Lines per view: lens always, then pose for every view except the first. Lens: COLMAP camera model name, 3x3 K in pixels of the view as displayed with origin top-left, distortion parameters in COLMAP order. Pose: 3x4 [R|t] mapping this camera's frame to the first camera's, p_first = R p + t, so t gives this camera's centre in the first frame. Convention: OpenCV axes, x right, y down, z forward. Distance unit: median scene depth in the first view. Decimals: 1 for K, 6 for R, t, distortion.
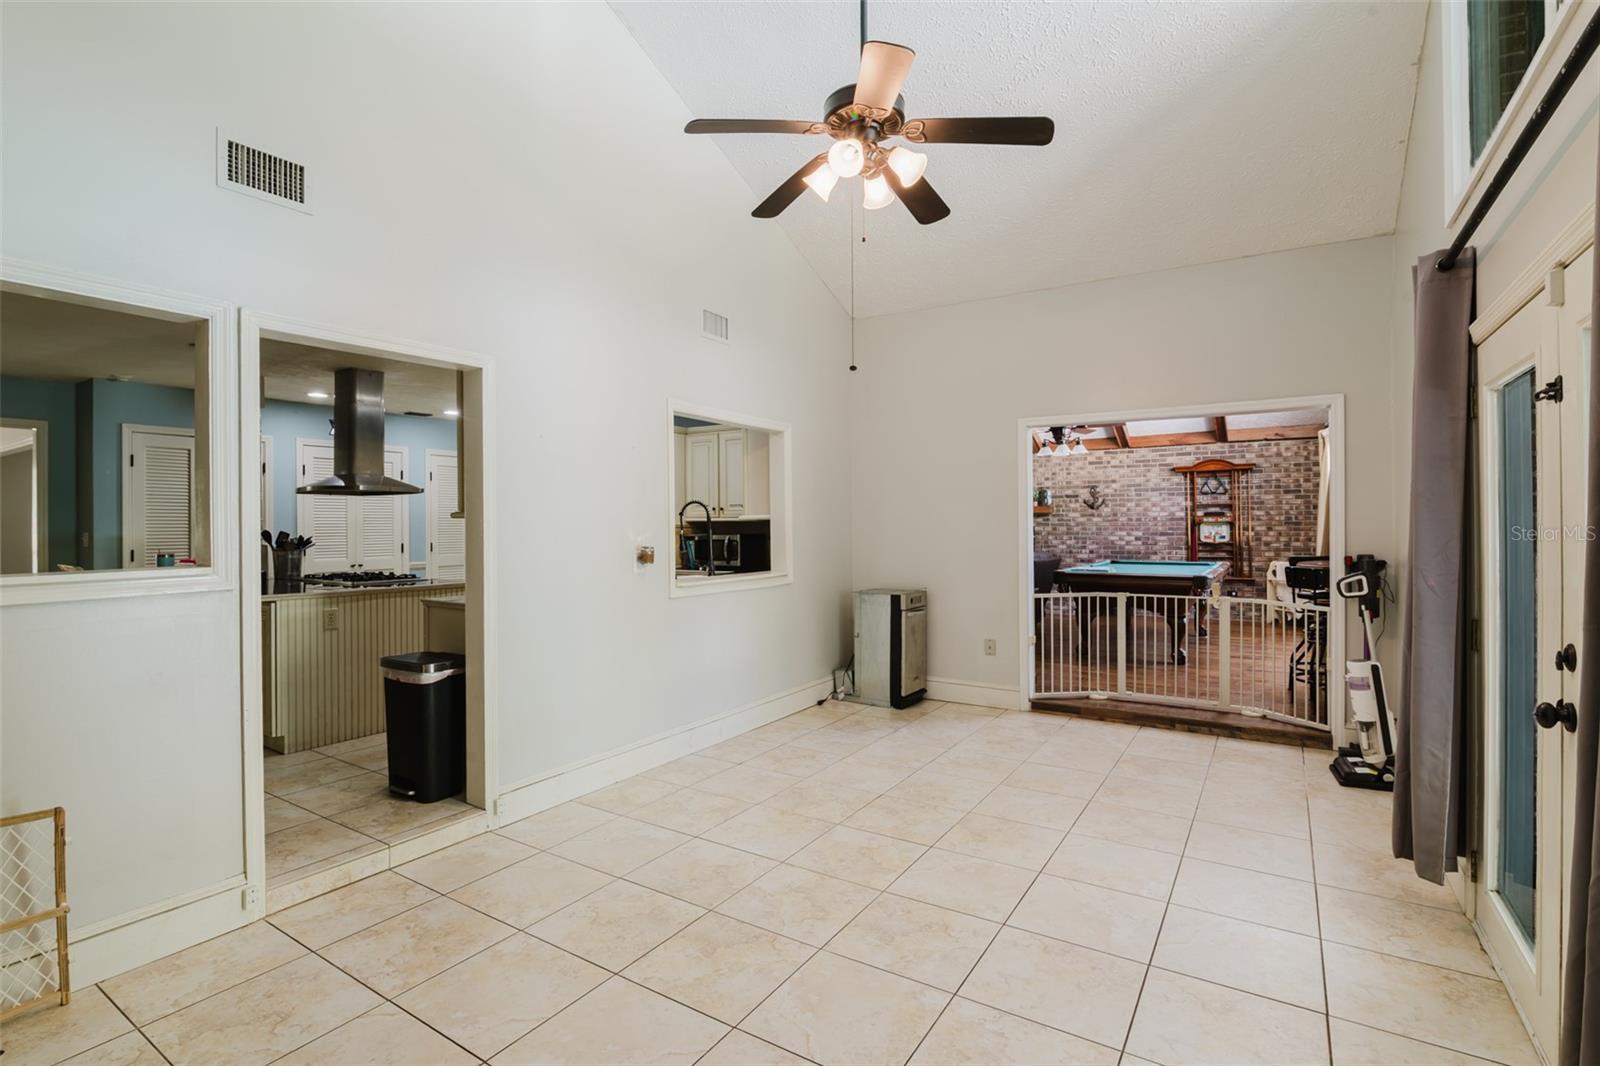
lens RADIAL K [[742.5, 0, 802.4], [0, 742.5, 538.7], [0, 0, 1]] dist [-0.001612, -0.000323]
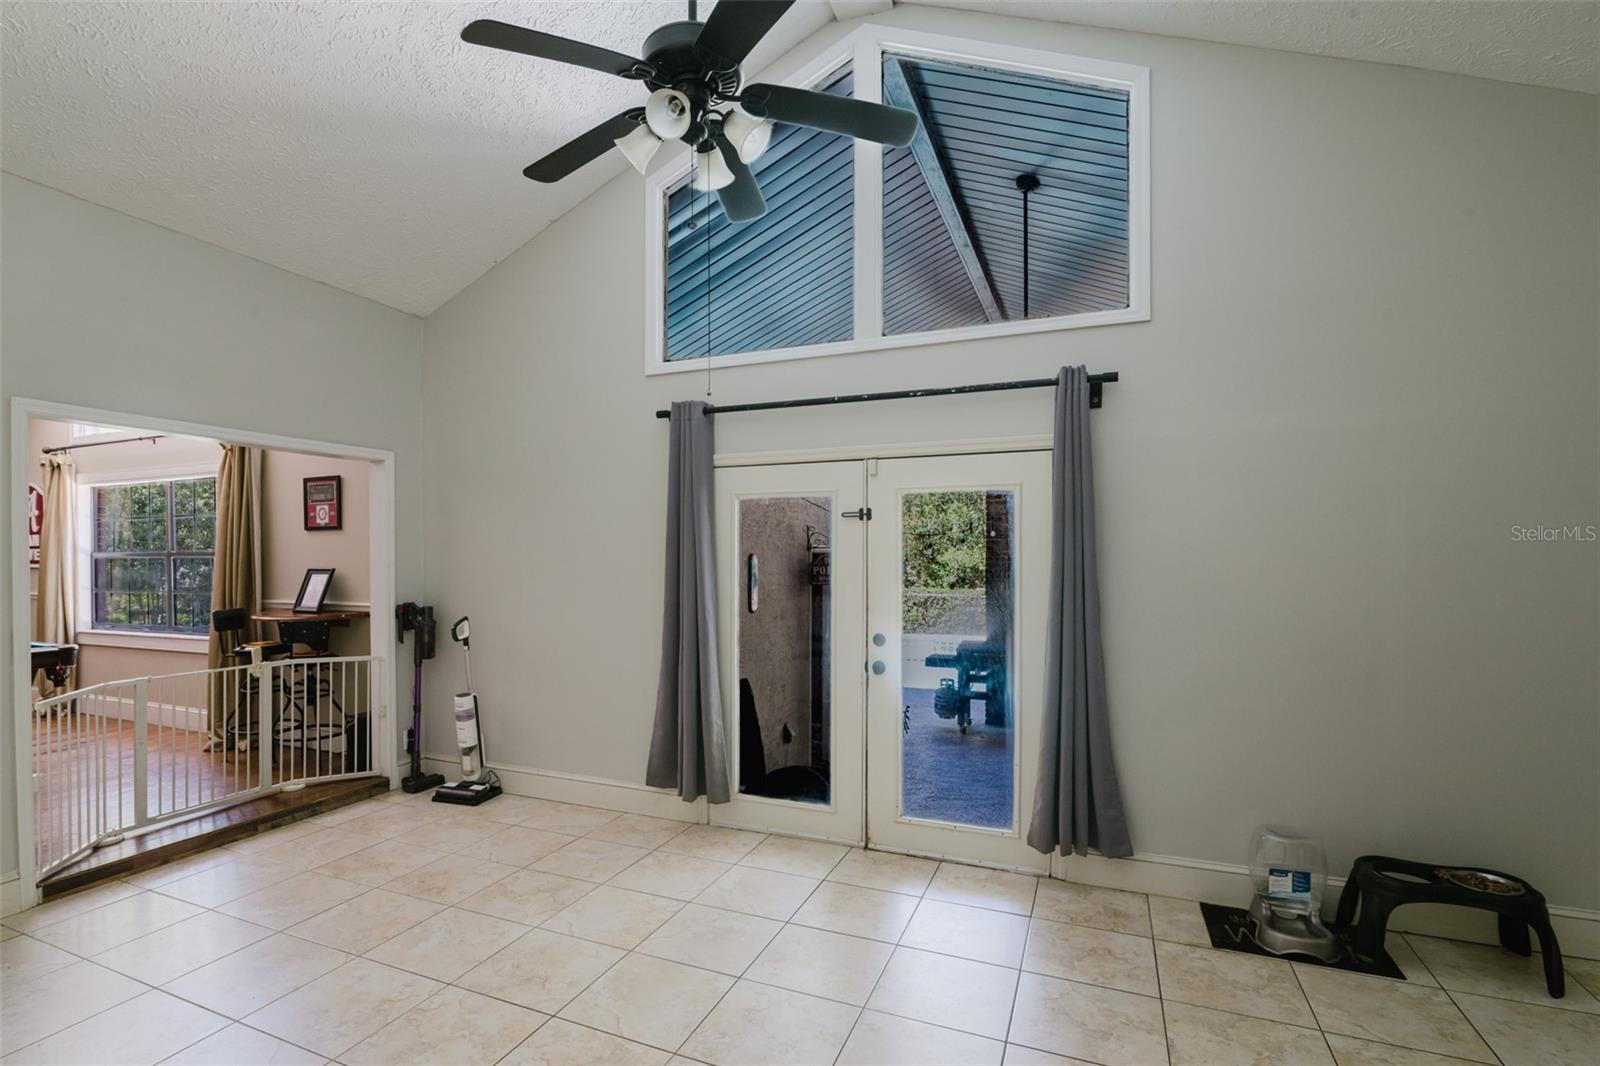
lens RADIAL K [[742.5, 0, 802.4], [0, 742.5, 538.7], [0, 0, 1]] dist [-0.001612, -0.000323]
pose [[-0.169193, 0.031230, 0.985088, -0.507264], [0.003008, 0.999510, -0.031170, -0.047109], [-0.985578, -0.002310, -0.169204, 0.676844]]
